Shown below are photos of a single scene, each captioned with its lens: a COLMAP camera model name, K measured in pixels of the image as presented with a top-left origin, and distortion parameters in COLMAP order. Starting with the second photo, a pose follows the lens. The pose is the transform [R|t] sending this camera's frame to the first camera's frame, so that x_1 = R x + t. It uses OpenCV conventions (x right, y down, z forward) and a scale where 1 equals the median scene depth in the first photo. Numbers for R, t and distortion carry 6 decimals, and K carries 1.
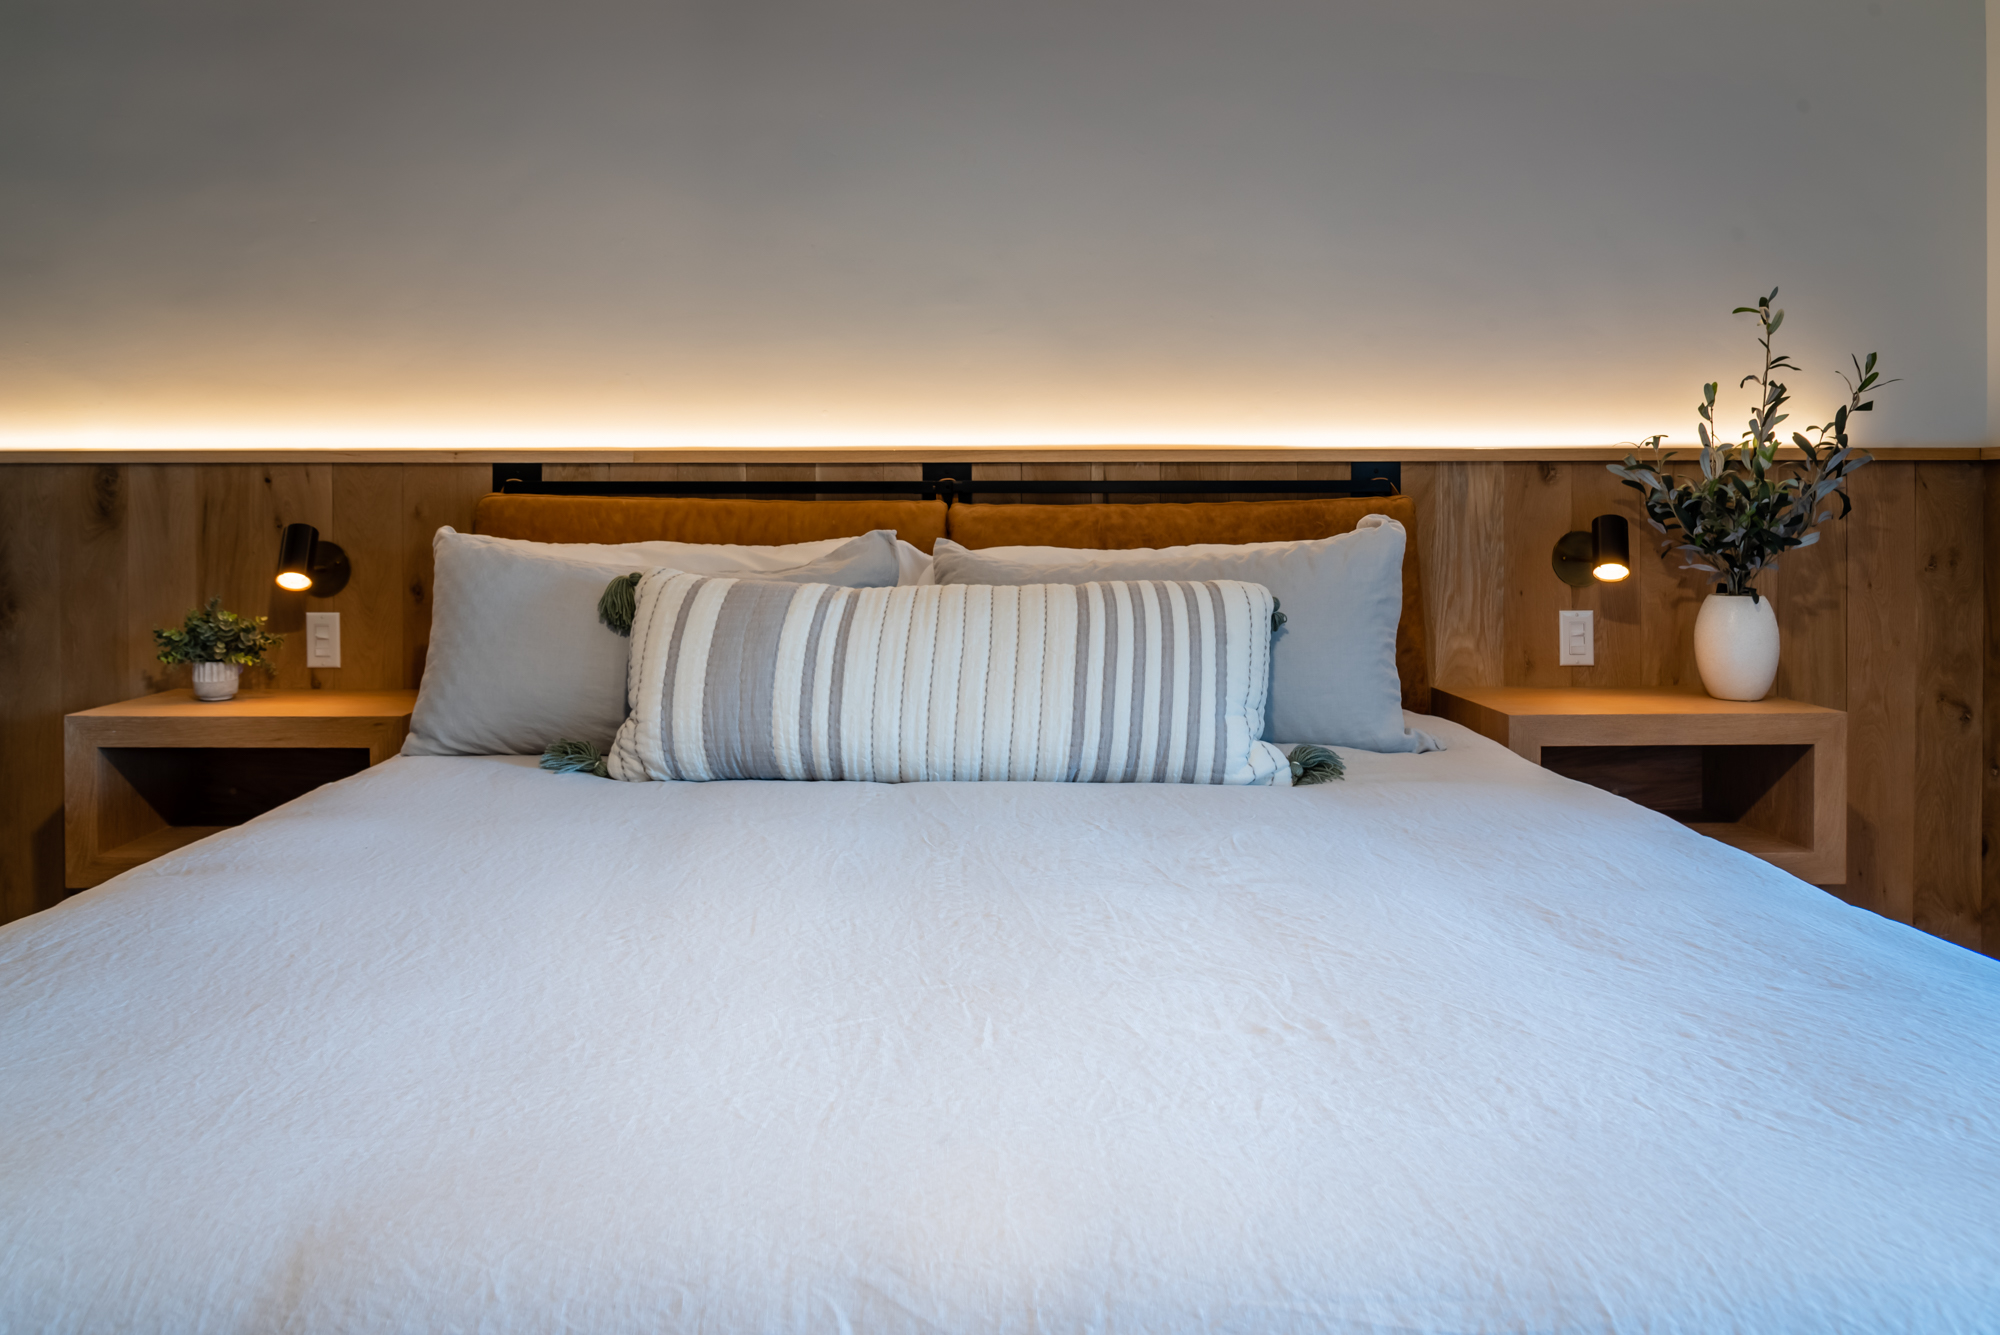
lens RADIAL K [[1275.8, 0, 999.1], [0, 1275.8, 616.2], [0, 0, 1]] dist [-0.004878, -0.001372]
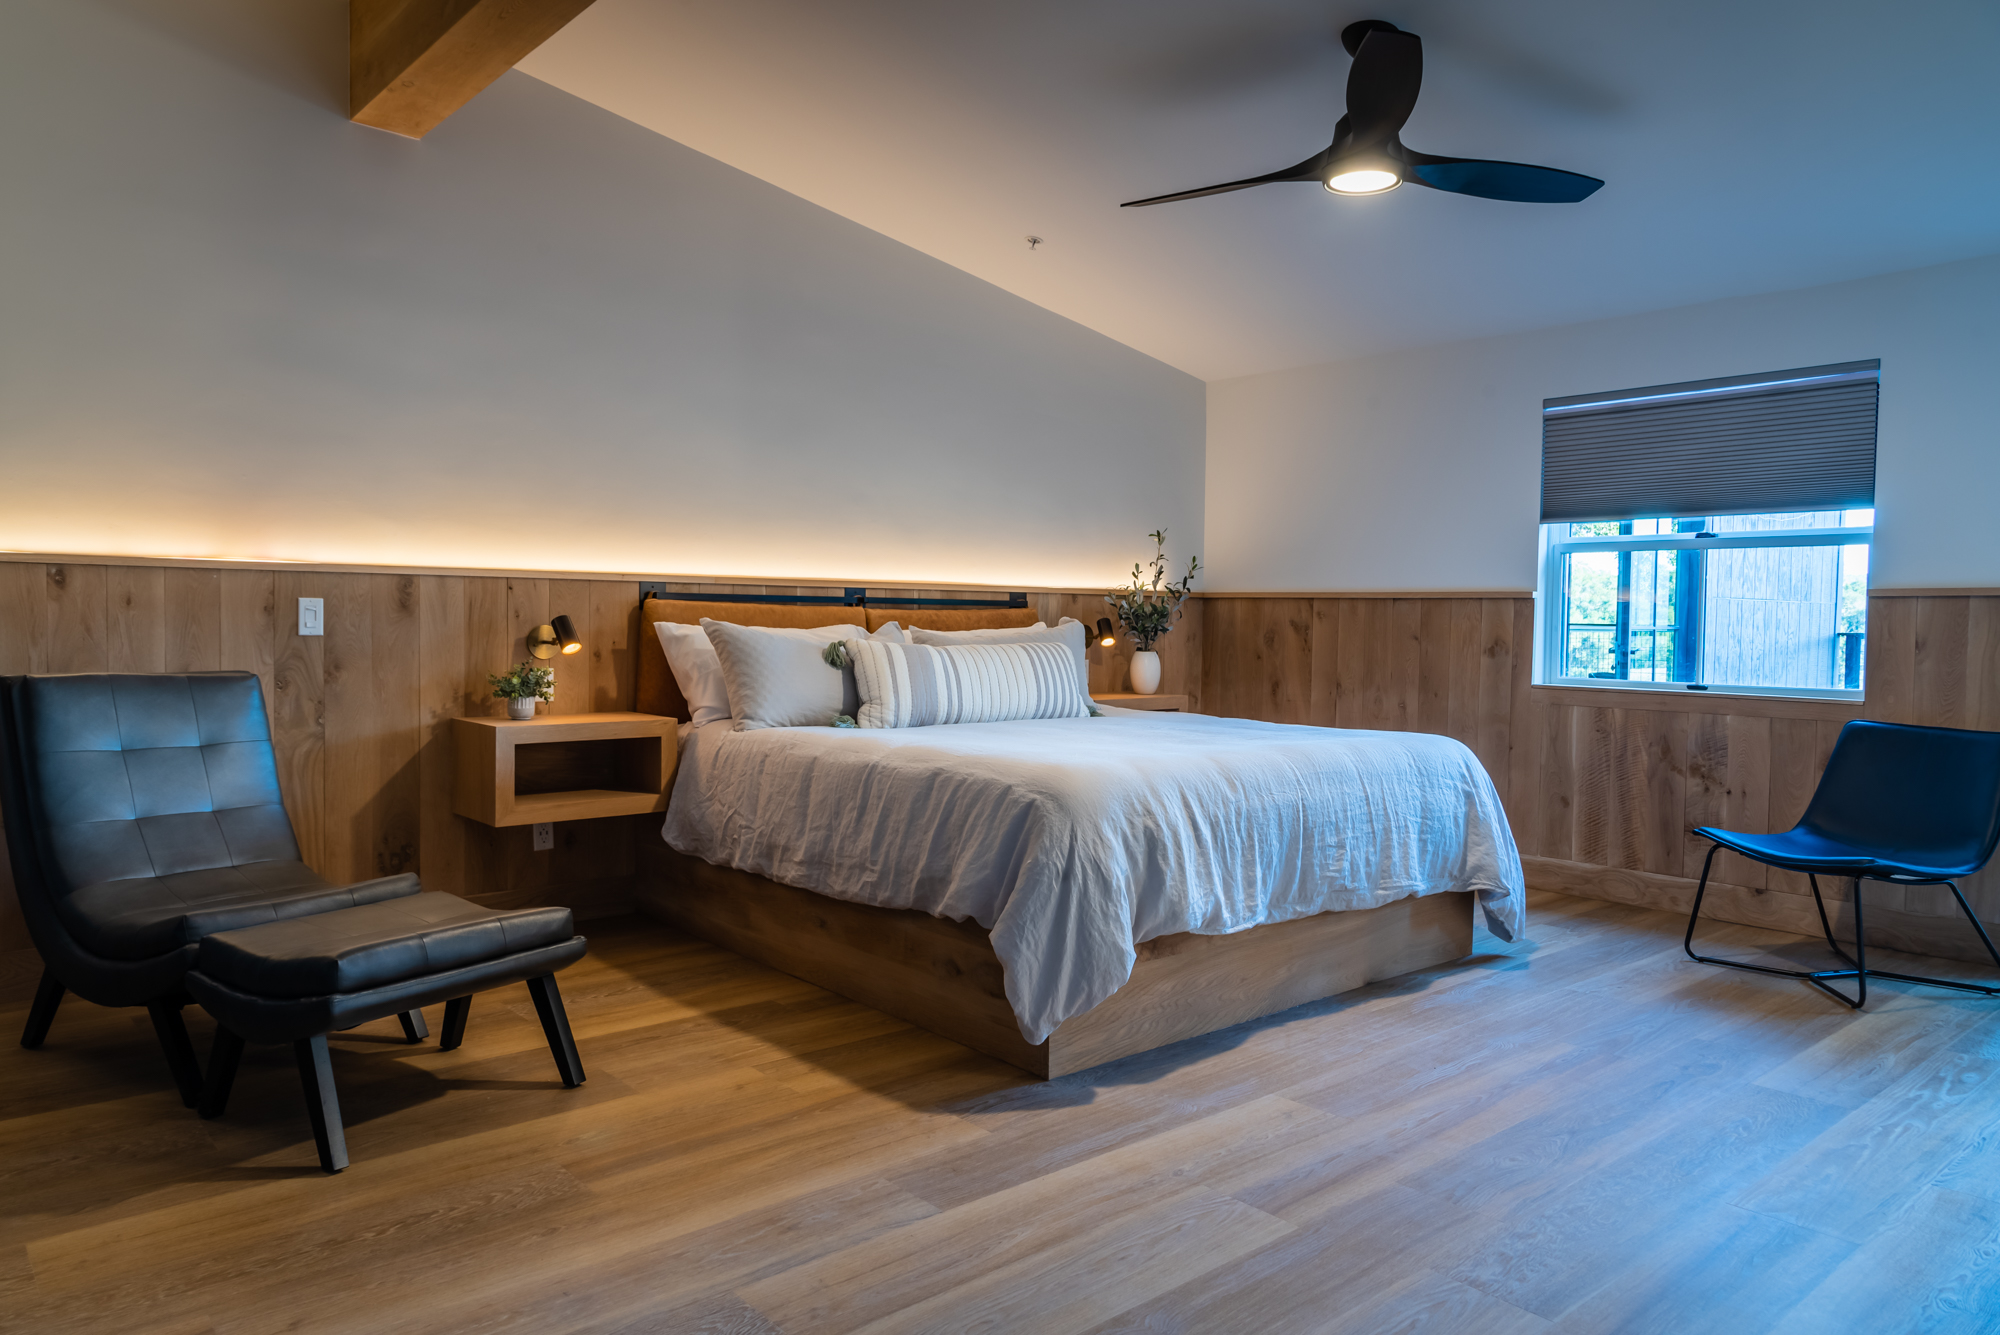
lens RADIAL K [[1350.6, 0, 1000.0], [0, 1350.6, 667.5], [0, 0, 1]] dist [0.000766, -0.000026]
pose [[0.763354, -0.013780, 0.645833, -1.257000], [0.035372, 0.999164, -0.020491, 0.054941], [-0.645011, 0.038486, 0.763204, -0.751620]]
